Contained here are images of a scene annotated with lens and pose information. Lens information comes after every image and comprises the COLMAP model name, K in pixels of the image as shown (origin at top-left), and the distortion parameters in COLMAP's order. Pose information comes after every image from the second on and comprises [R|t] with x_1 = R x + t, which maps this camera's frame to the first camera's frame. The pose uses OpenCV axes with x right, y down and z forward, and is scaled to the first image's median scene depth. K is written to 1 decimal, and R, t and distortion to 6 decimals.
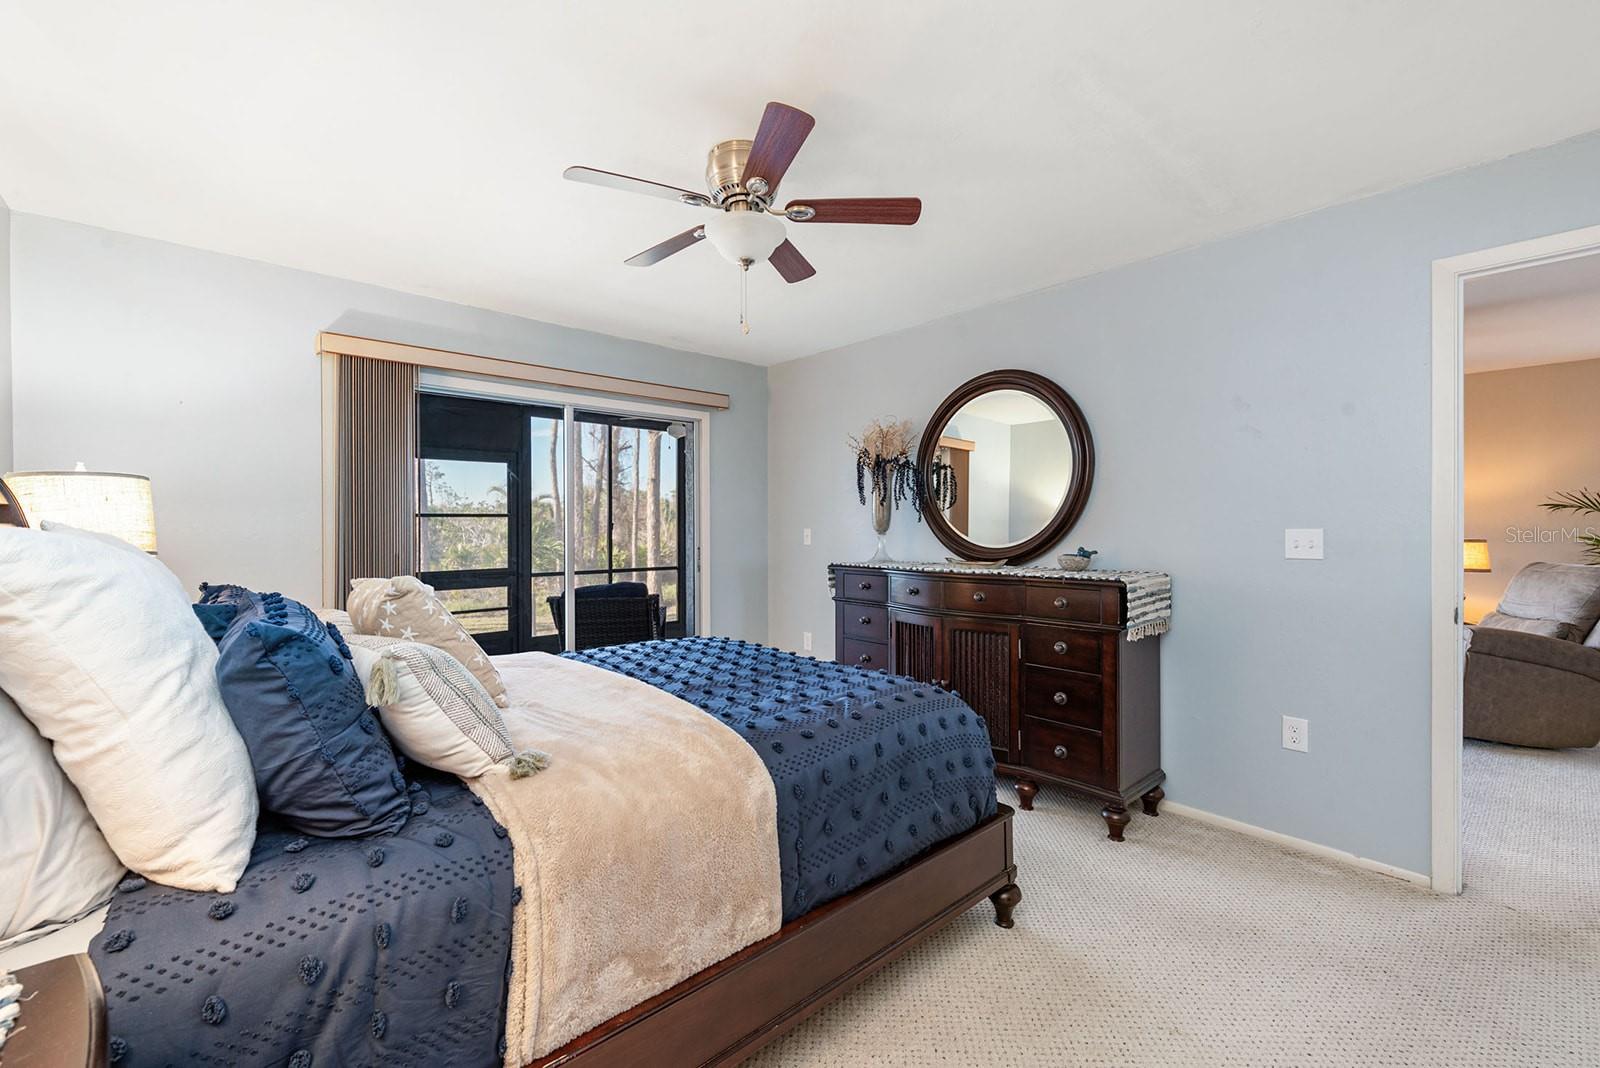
lens RADIAL K [[691.4, 0, 801.1], [0, 691.4, 531.2], [0, 0, 1]] dist [-0.000412, -0.000004]
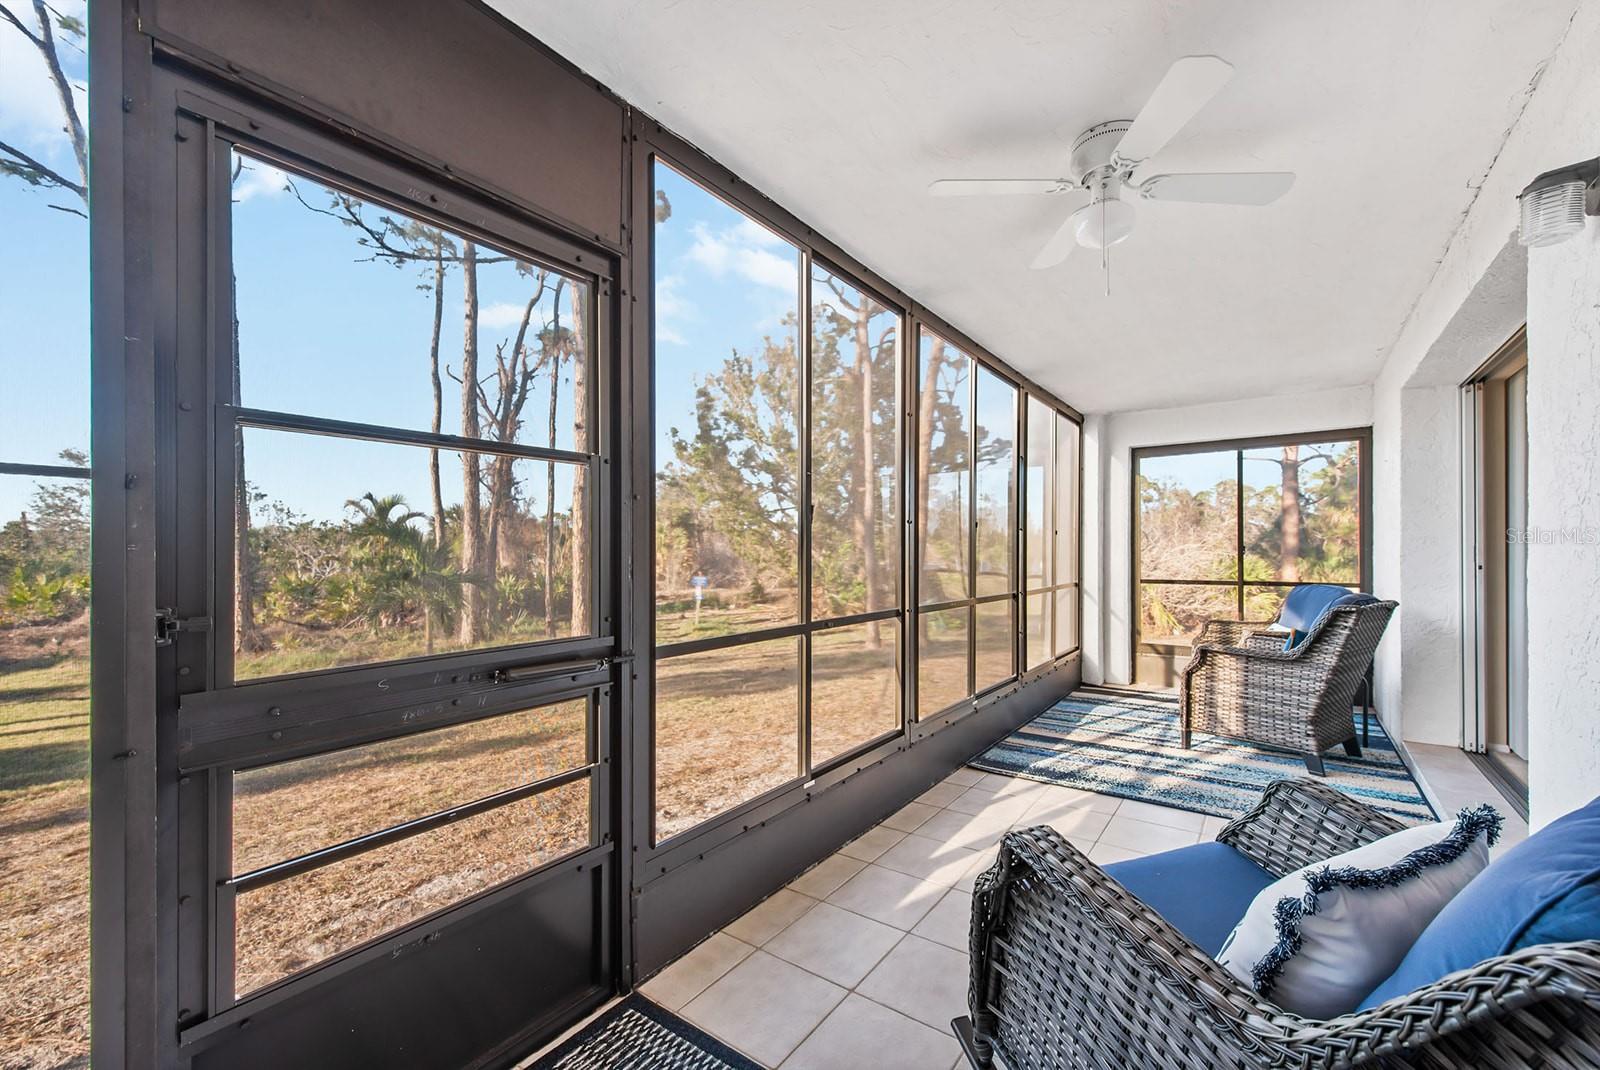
lens RADIAL K [[656.3, 0, 803.2], [0, 656.3, 548.2], [0, 0, 1]] dist [0.000982, 0.000015]
pose [[0.977984, -0.003553, 0.208651, -0.355144], [0.006804, 0.999866, -0.014864, 0.018972], [-0.208570, 0.015957, 0.977877, 0.636674]]
